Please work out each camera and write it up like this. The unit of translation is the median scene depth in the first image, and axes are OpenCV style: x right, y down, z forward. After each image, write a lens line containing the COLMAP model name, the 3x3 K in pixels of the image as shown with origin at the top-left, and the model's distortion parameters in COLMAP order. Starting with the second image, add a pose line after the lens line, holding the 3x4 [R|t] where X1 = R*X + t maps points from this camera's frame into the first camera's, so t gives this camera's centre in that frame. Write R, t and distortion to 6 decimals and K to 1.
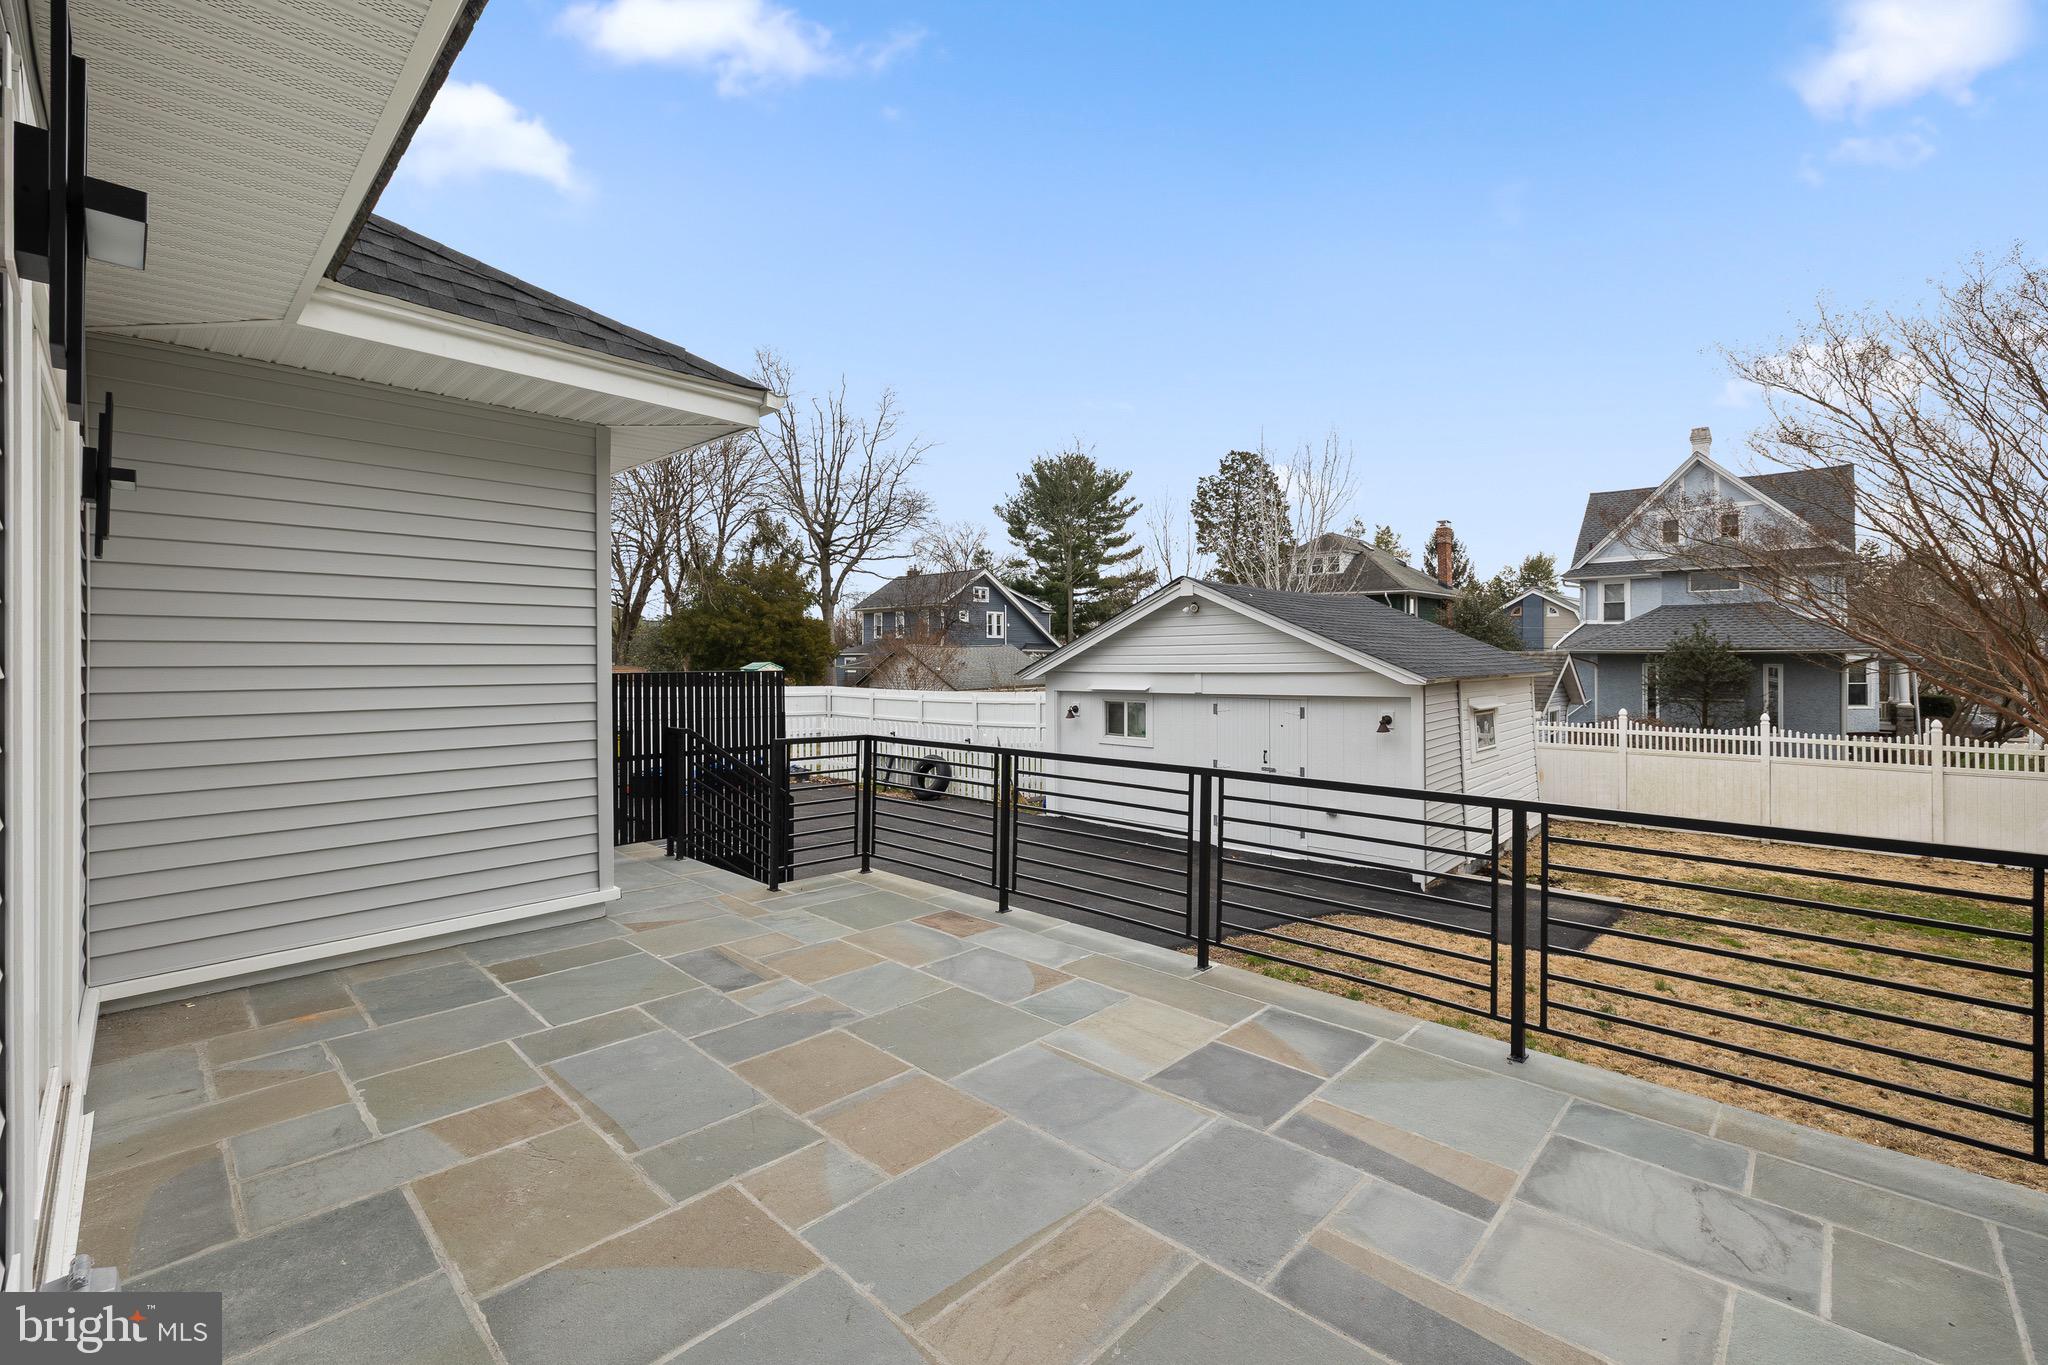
lens RADIAL K [[872.5, 0, 1027.1], [0, 872.5, 673.6], [0, 0, 1]] dist [-0.000035, 0.000158]
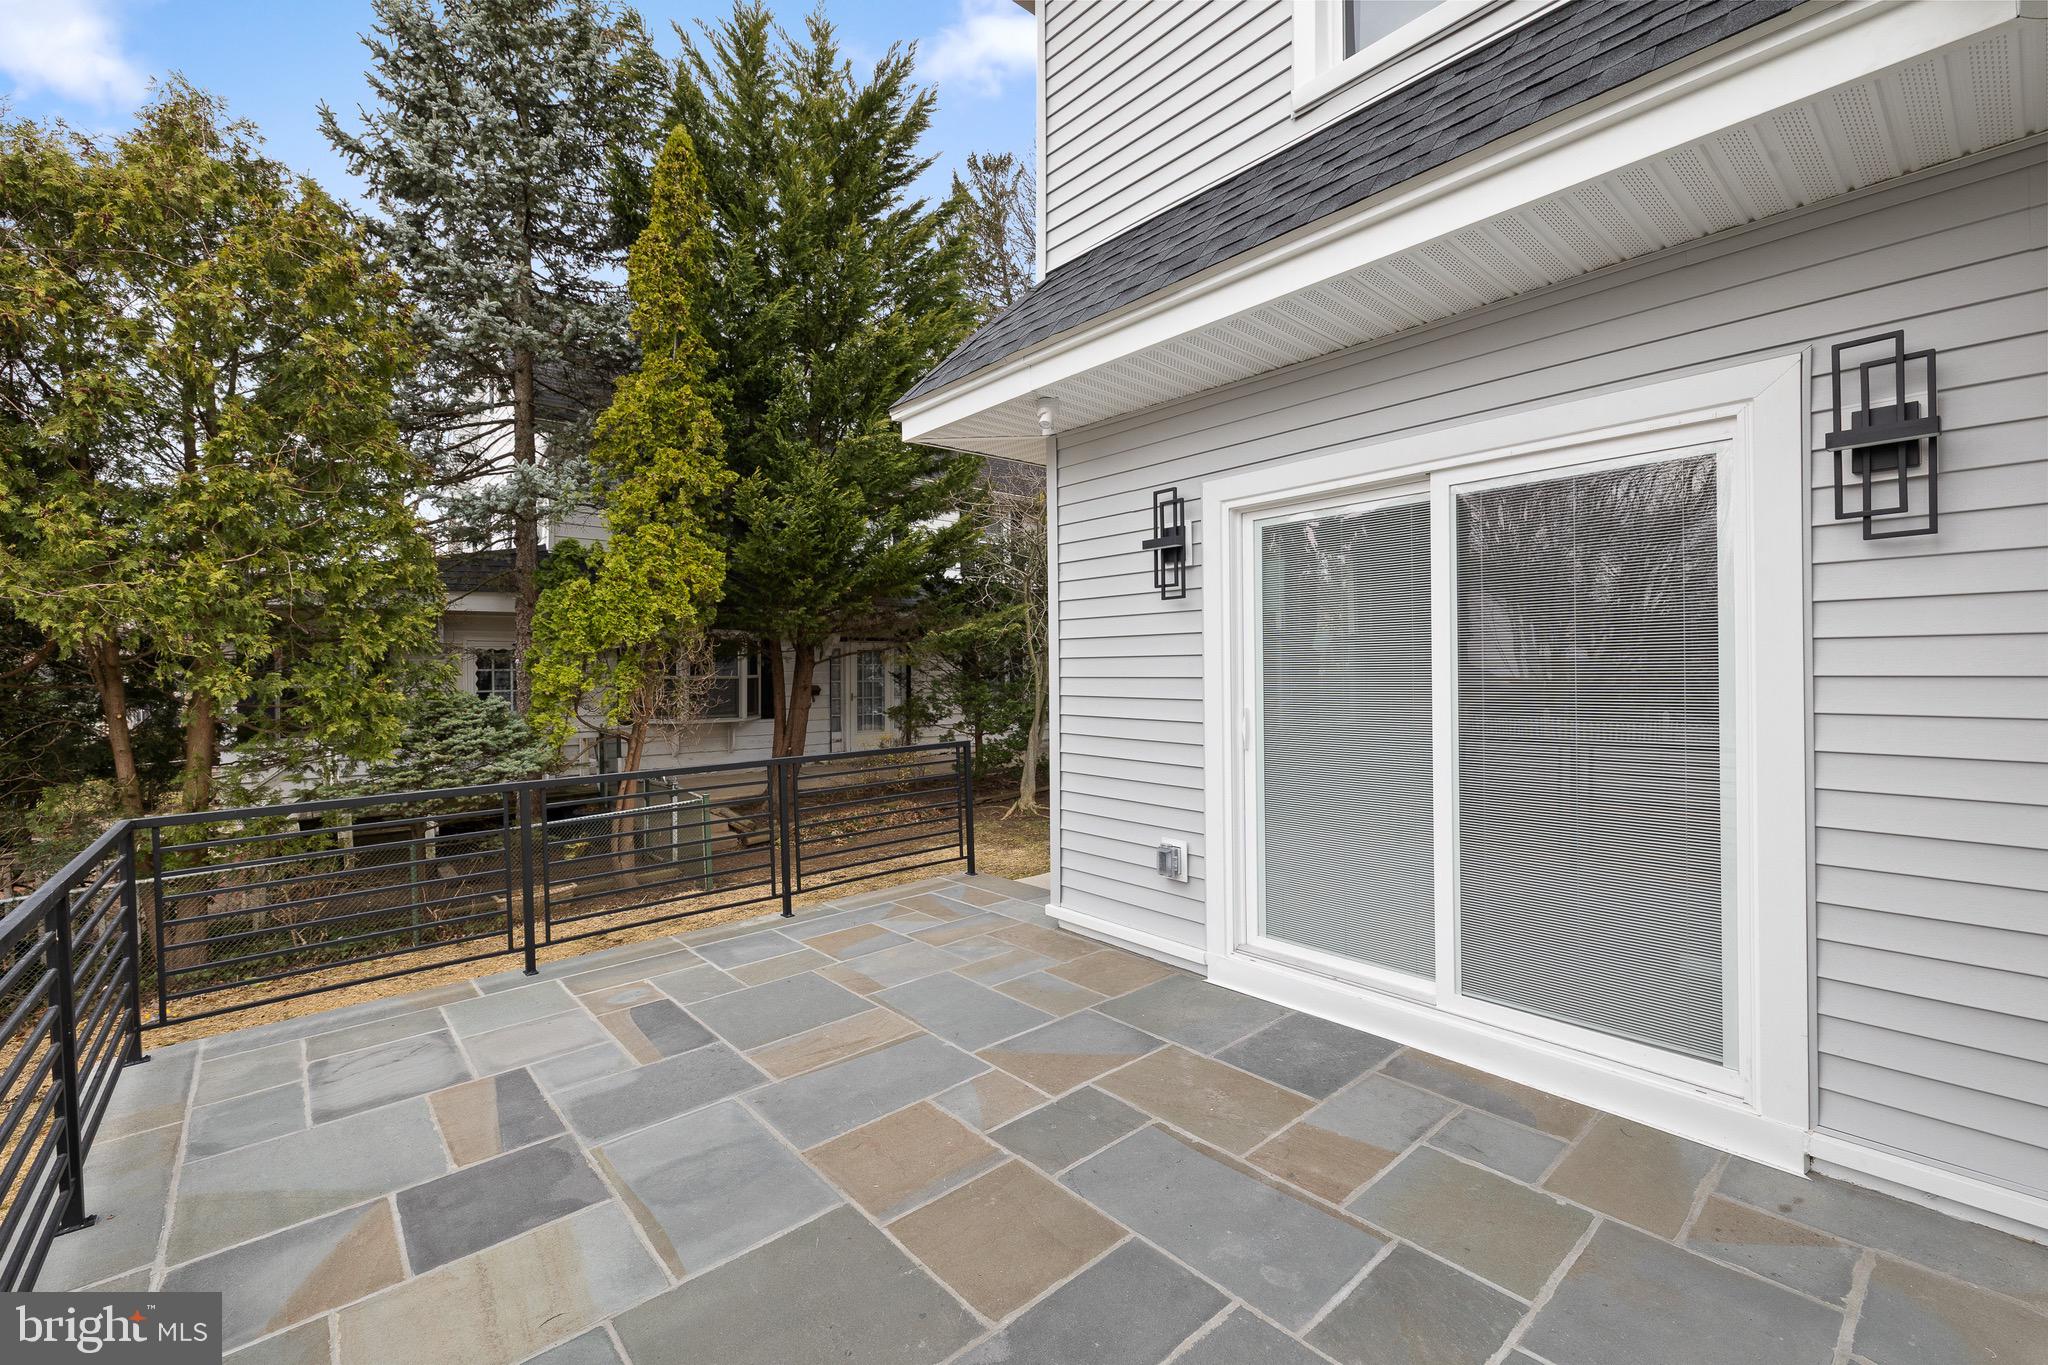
lens RADIAL K [[850.9, 0, 1016.7], [0, 850.9, 663.8], [0, 0, 1]] dist [-0.000096, 0.000134]
pose [[-0.994466, 0.011856, 0.104391, -0.349861], [0.013092, 0.999852, 0.011161, -0.037205], [-0.104243, 0.012466, -0.994474, 1.834598]]
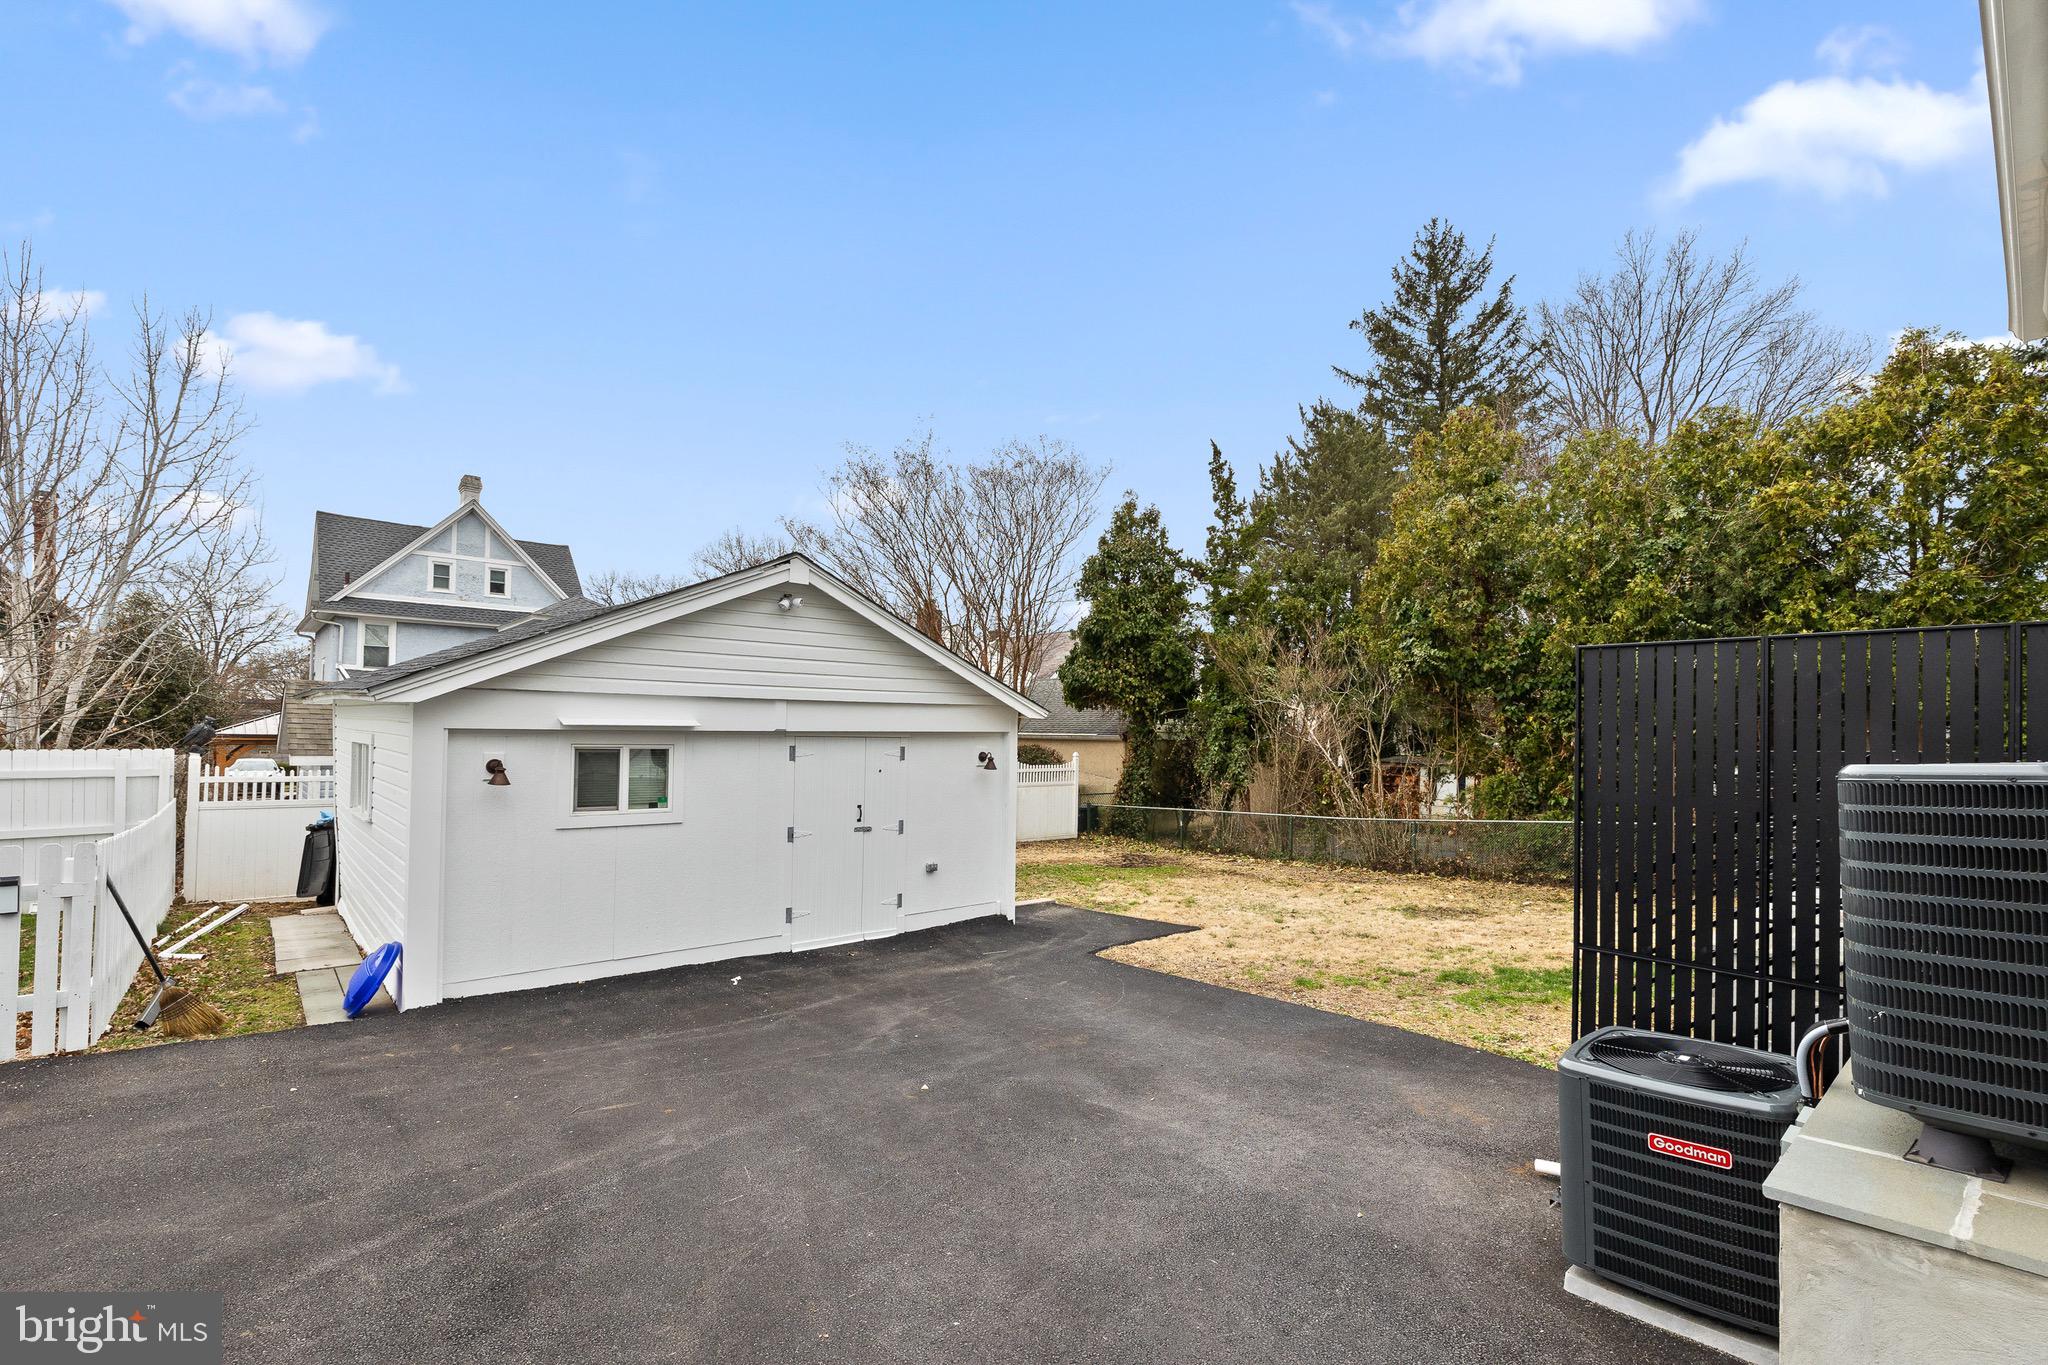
lens RADIAL K [[904.8, 0, 1044.5], [0, 904.8, 729.4], [0, 0, 1]] dist [0.002849, 0.000228]
pose [[0.077941, 0.008750, 0.996920, -2.004518], [0.001777, 0.999959, -0.008916, 0.120272], [-0.996956, 0.002467, 0.077922, 3.137847]]
